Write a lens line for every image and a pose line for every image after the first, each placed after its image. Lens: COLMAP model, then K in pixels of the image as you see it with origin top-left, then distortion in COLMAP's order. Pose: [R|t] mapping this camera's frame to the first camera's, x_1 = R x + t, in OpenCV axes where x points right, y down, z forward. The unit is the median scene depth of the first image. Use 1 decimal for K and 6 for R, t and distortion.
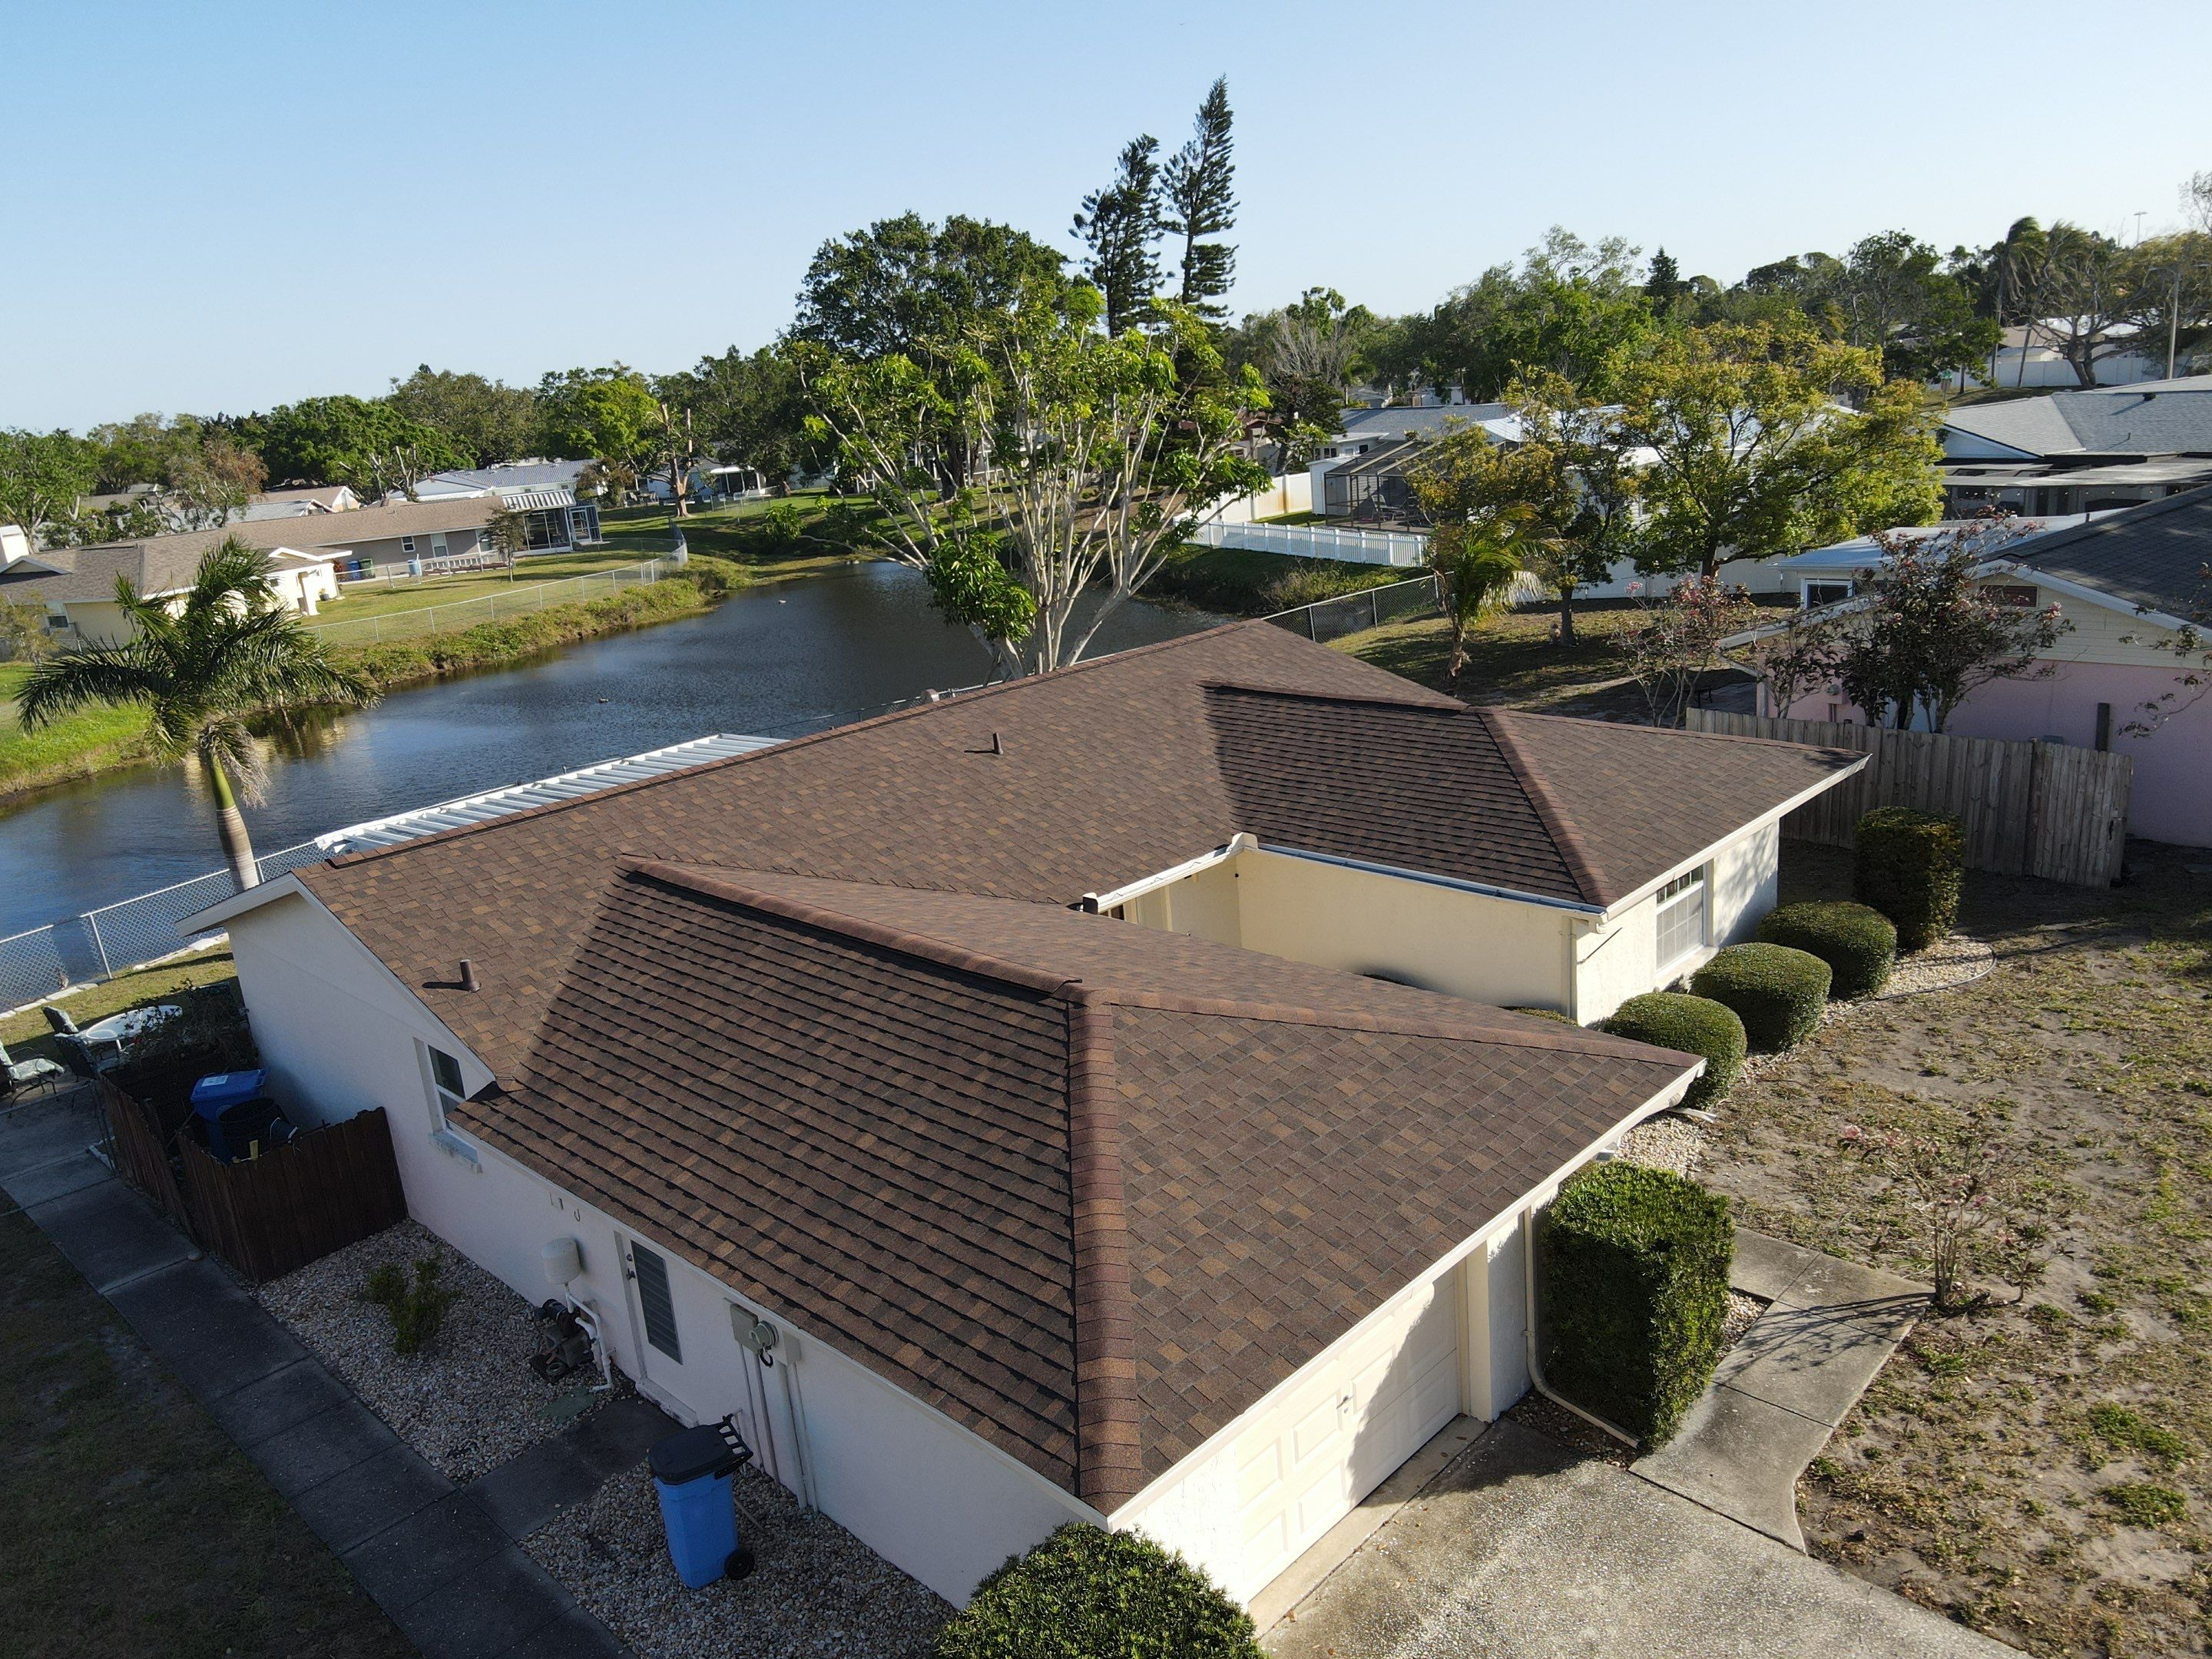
lens RADIAL K [[1607.3, 0, 1080.5], [0, 1607.3, 833.8], [0, 0, 1]] dist [0.025303, -0.004301]
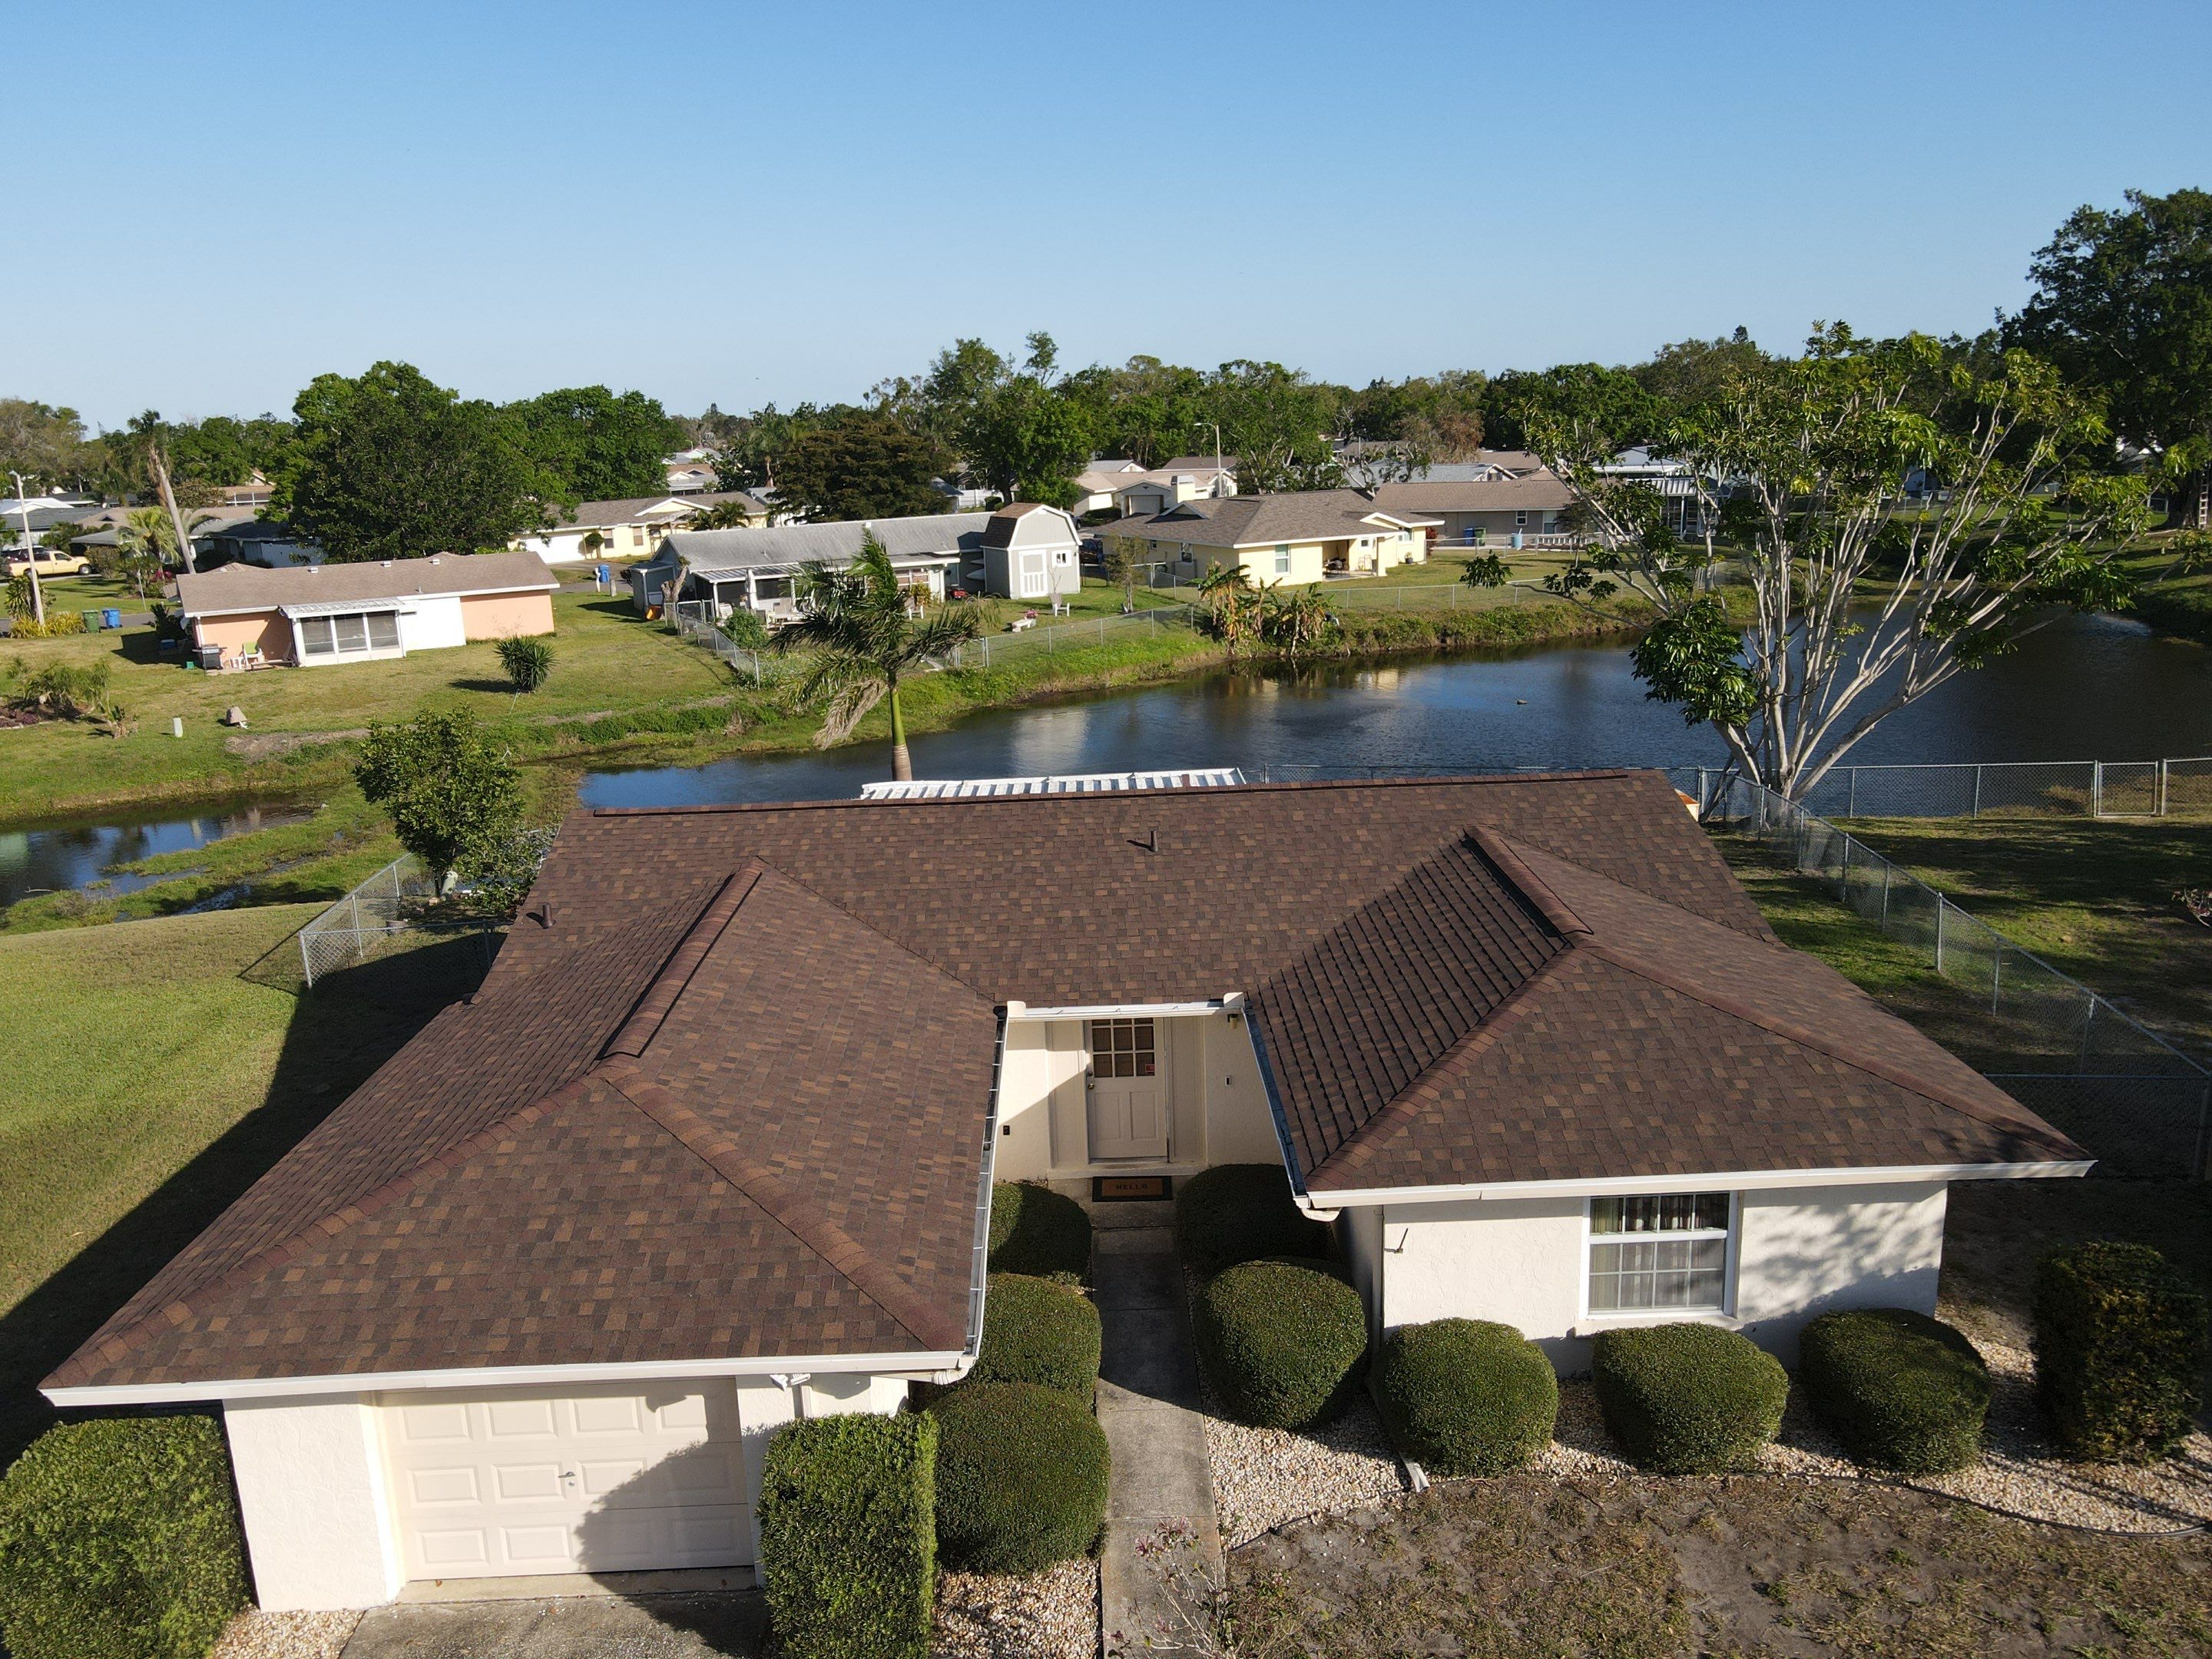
lens RADIAL K [[1629.7, 0, 1074.1], [0, 1629.7, 805.1], [0, 0, 1]] dist [0.009195, 0.006634]
pose [[0.710983, 0.222540, -0.667068, 0.590032], [-0.216970, 0.971745, 0.092929, -0.160581], [0.668900, 0.078663, 0.739179, 0.189796]]
